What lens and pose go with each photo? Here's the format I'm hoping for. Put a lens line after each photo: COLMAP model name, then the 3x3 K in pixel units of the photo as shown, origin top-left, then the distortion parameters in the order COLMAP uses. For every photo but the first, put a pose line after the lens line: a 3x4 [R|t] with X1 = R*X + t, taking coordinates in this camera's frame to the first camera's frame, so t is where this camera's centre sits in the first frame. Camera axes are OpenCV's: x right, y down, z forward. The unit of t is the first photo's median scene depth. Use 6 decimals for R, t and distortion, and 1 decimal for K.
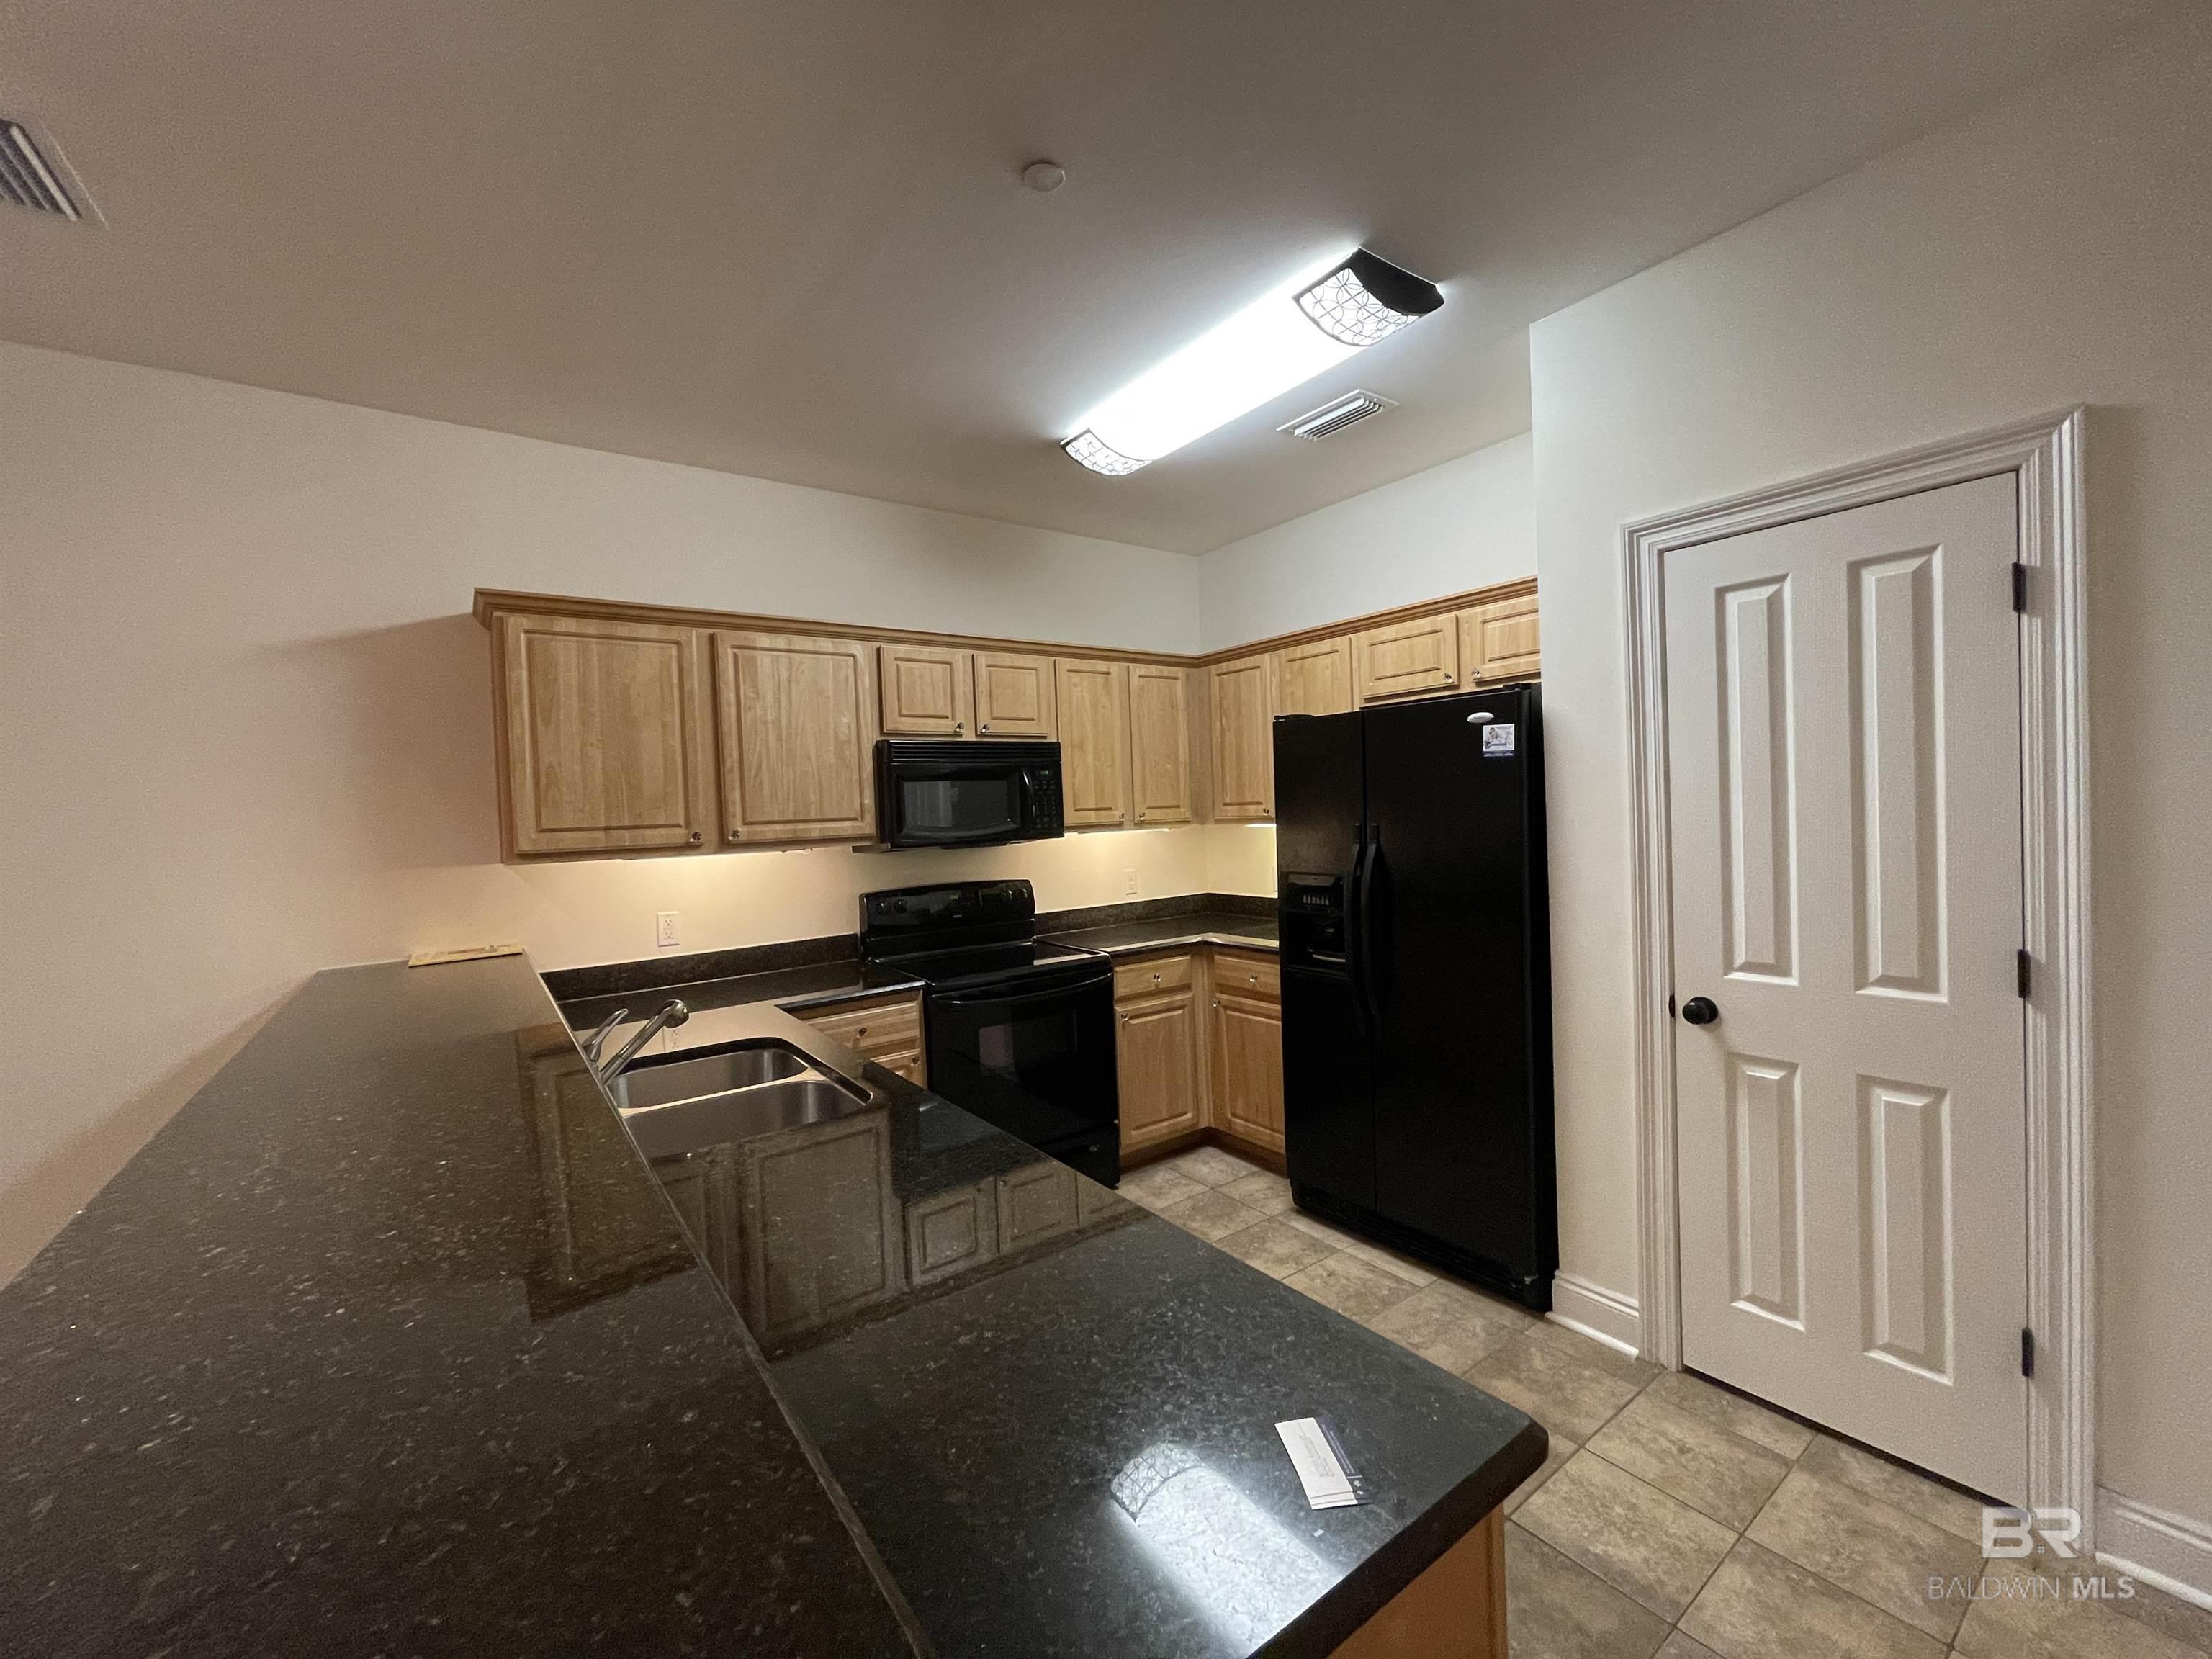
lens RADIAL K [[890.7, 0, 1106.0], [0, 890.7, 829.5], [0, 0, 1]] dist [0.000751, -0.000109]
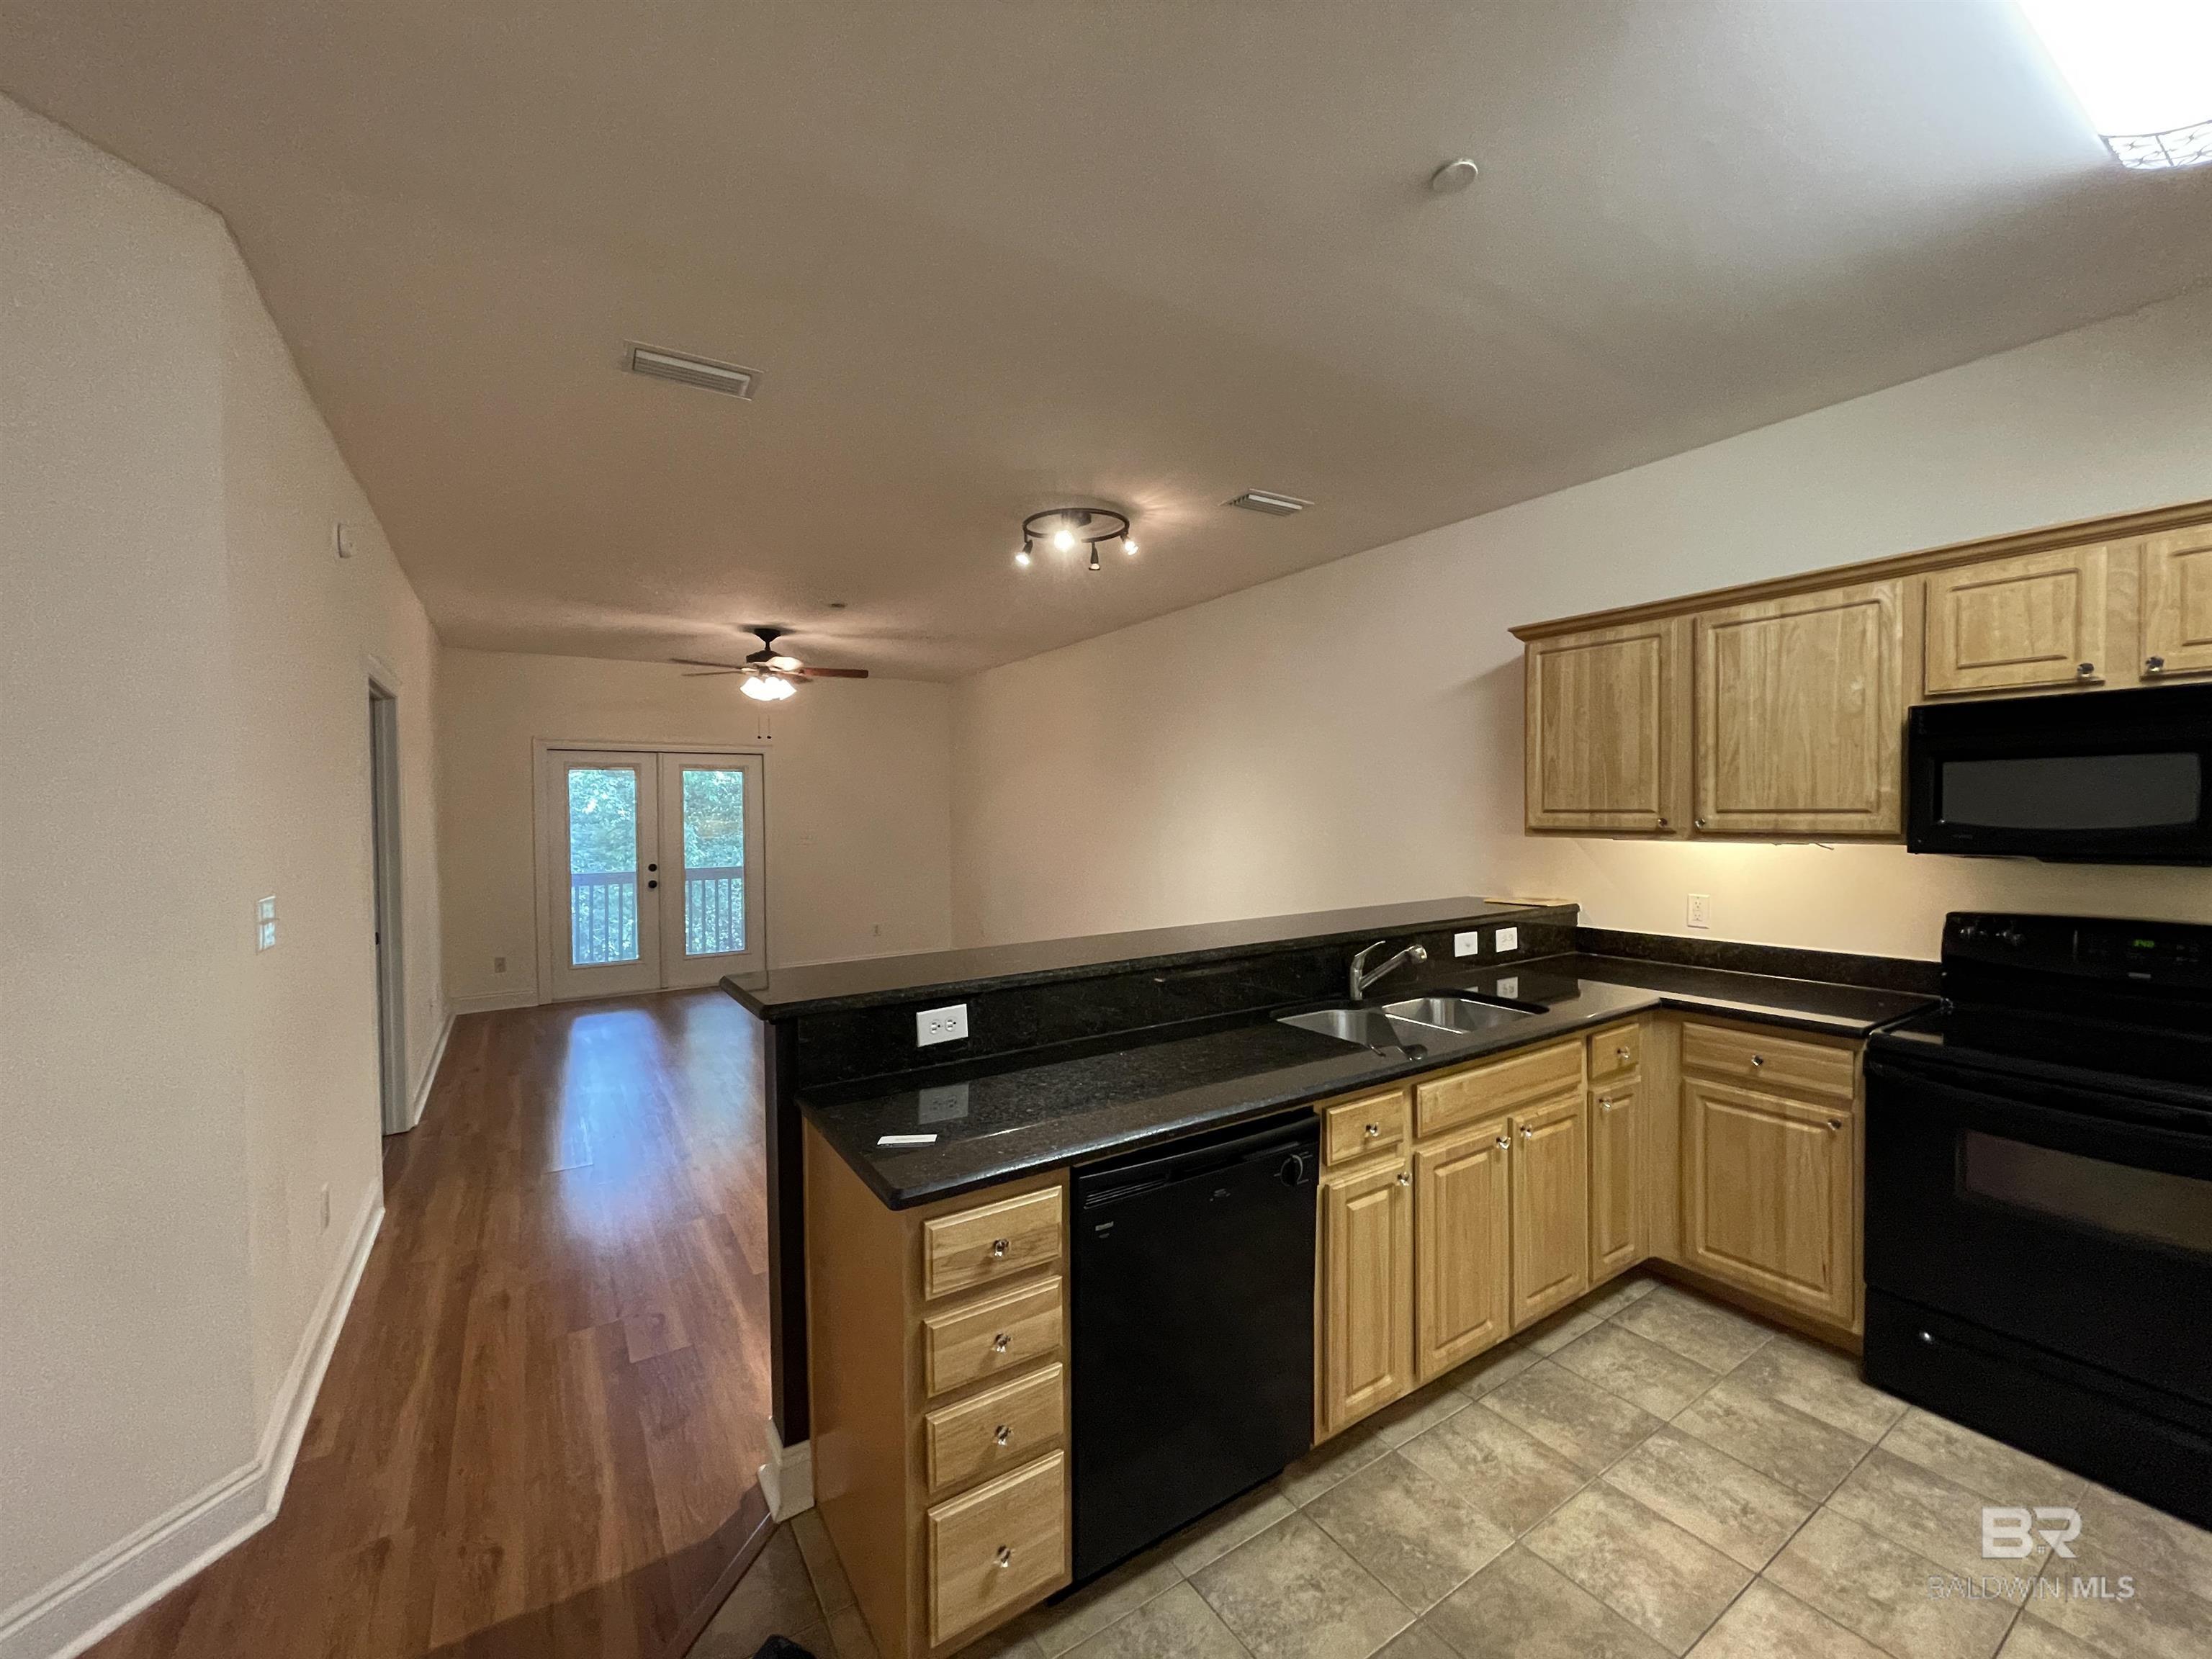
lens RADIAL K [[890.7, 0, 1106.0], [0, 890.7, 829.5], [0, 0, 1]] dist [0.000751, -0.000109]
pose [[-0.045638, 0.056007, -0.997387, 0.581277], [-0.022833, 0.998108, 0.057093, -0.027311], [0.998697, 0.025379, -0.044272, 0.394701]]
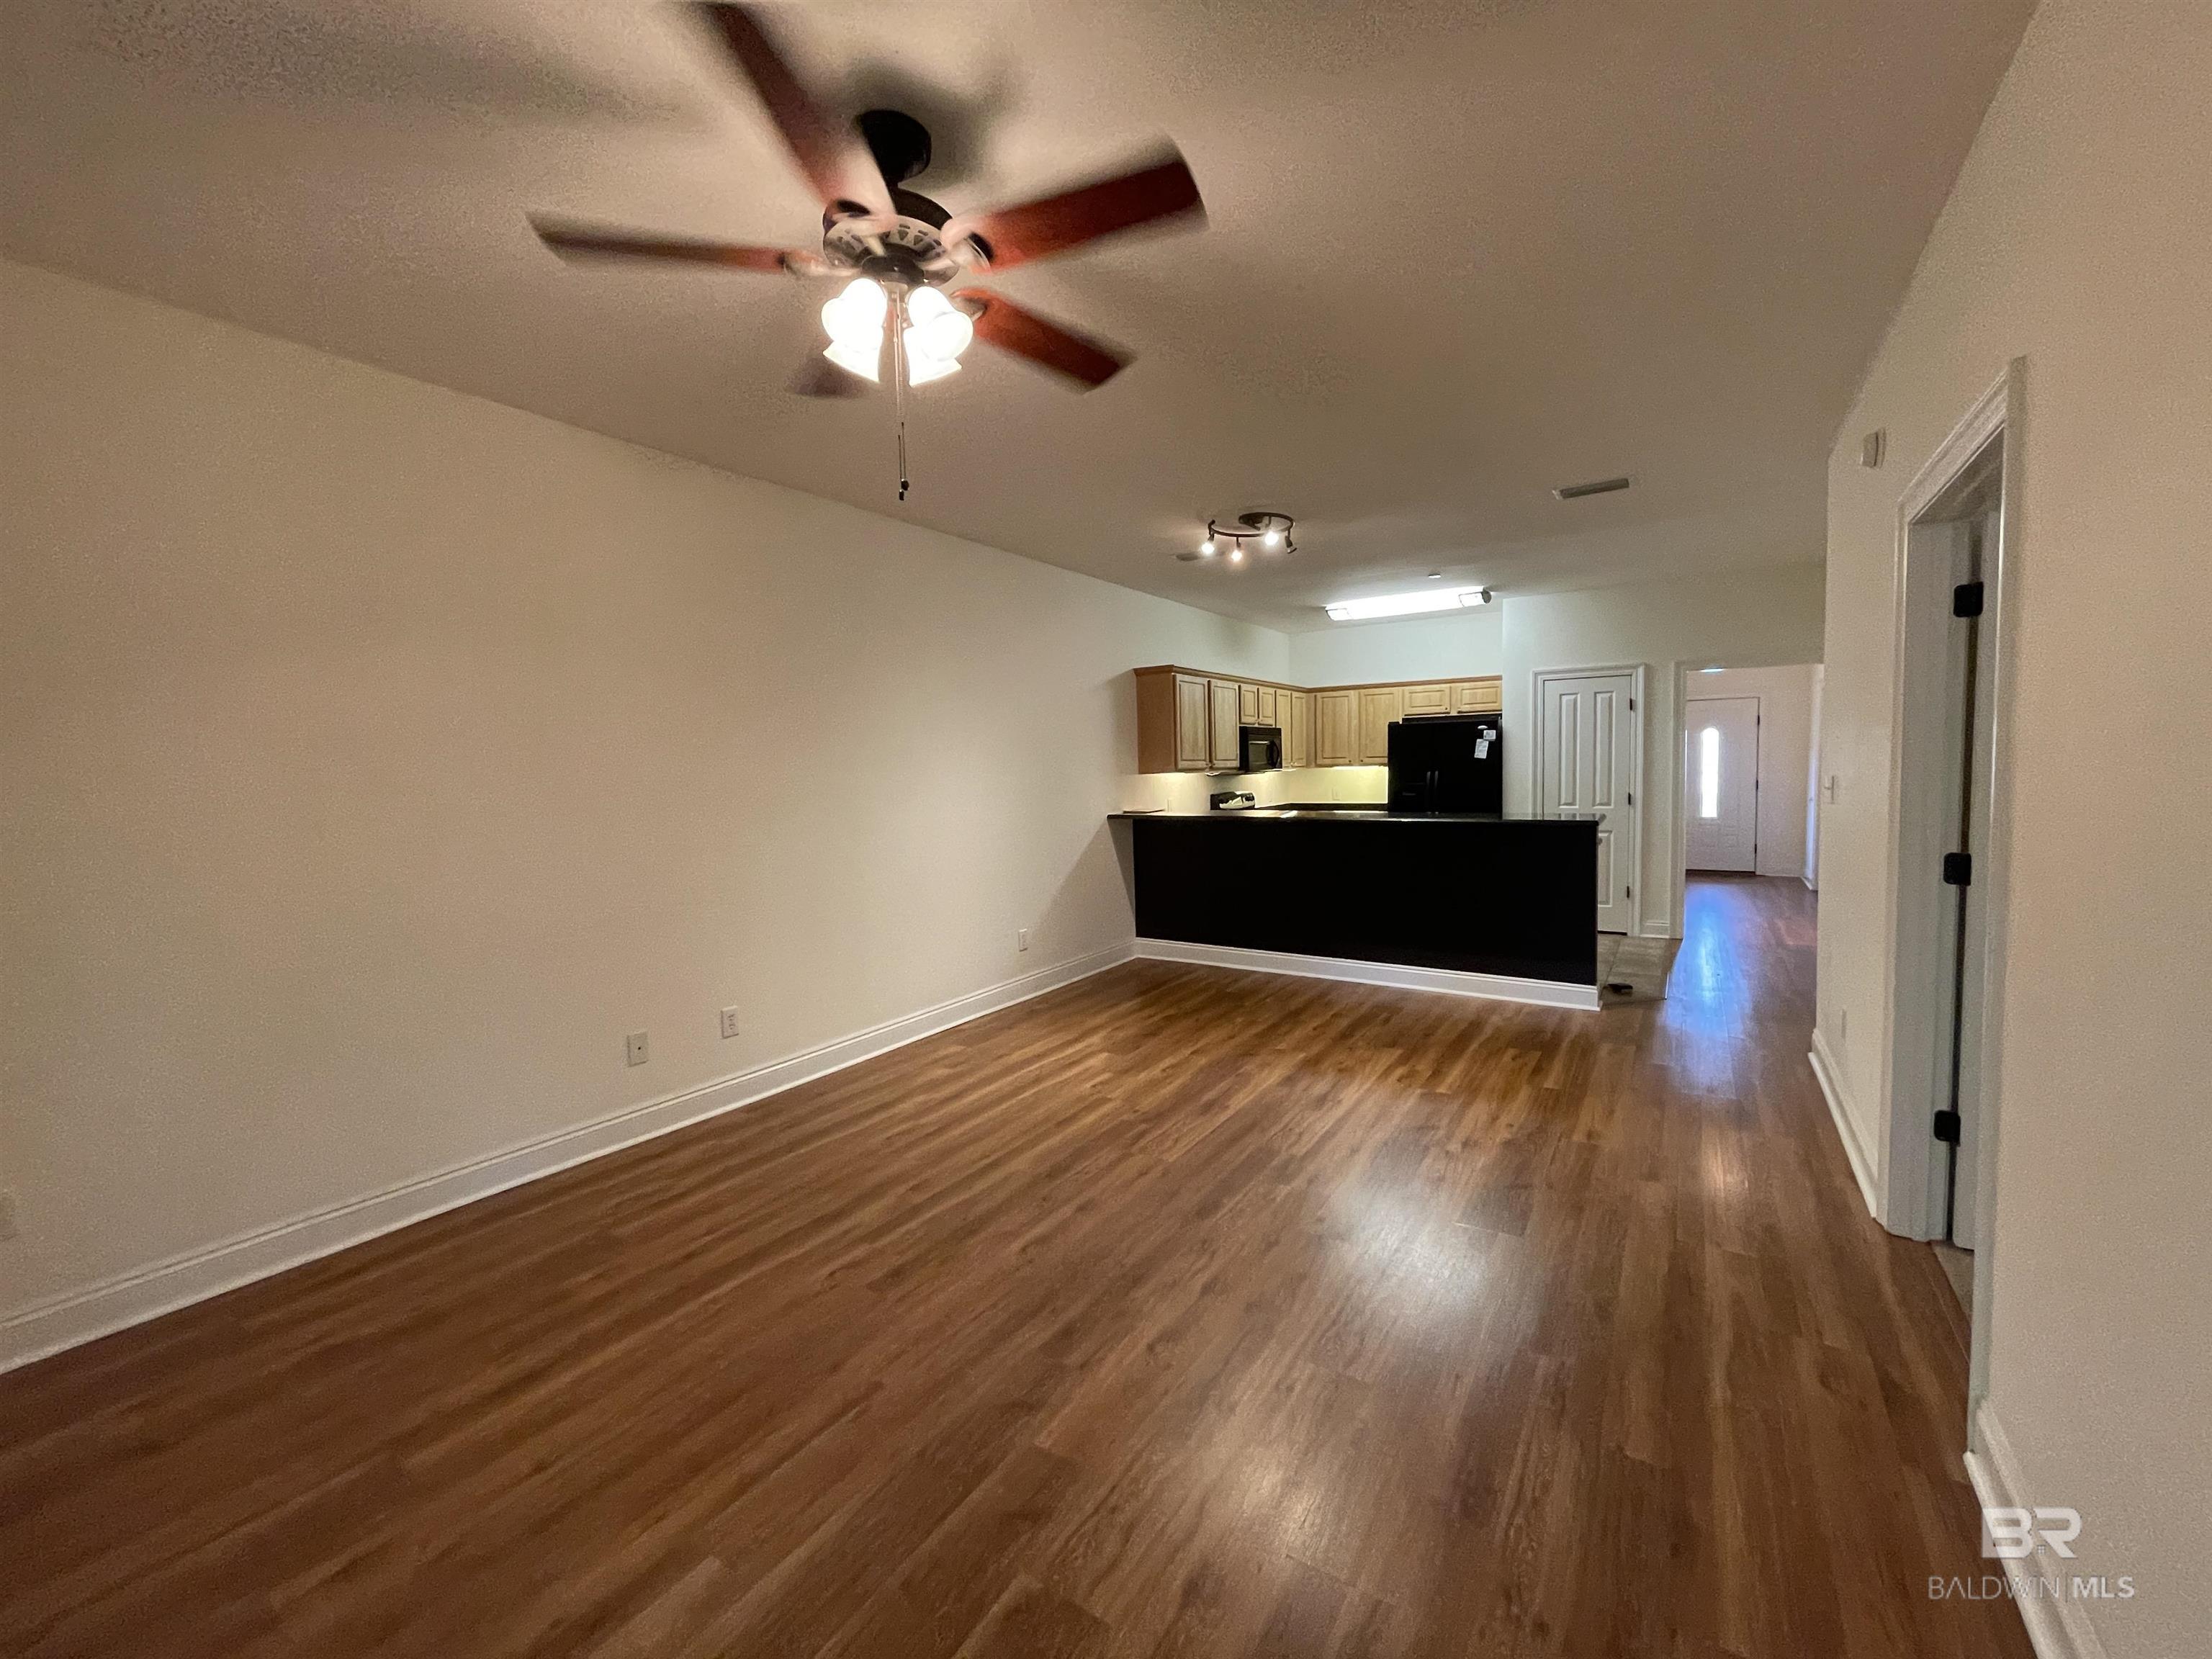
lens RADIAL K [[892.2, 0, 1106.2], [0, 892.2, 817.3], [0, 0, 1]] dist [0.001273, -0.000212]
pose [[0.938764, -0.001416, 0.344559, -1.398015], [-0.004171, 0.999872, 0.015473, 0.105737], [-0.344537, -0.015963, 0.938637, -1.070131]]
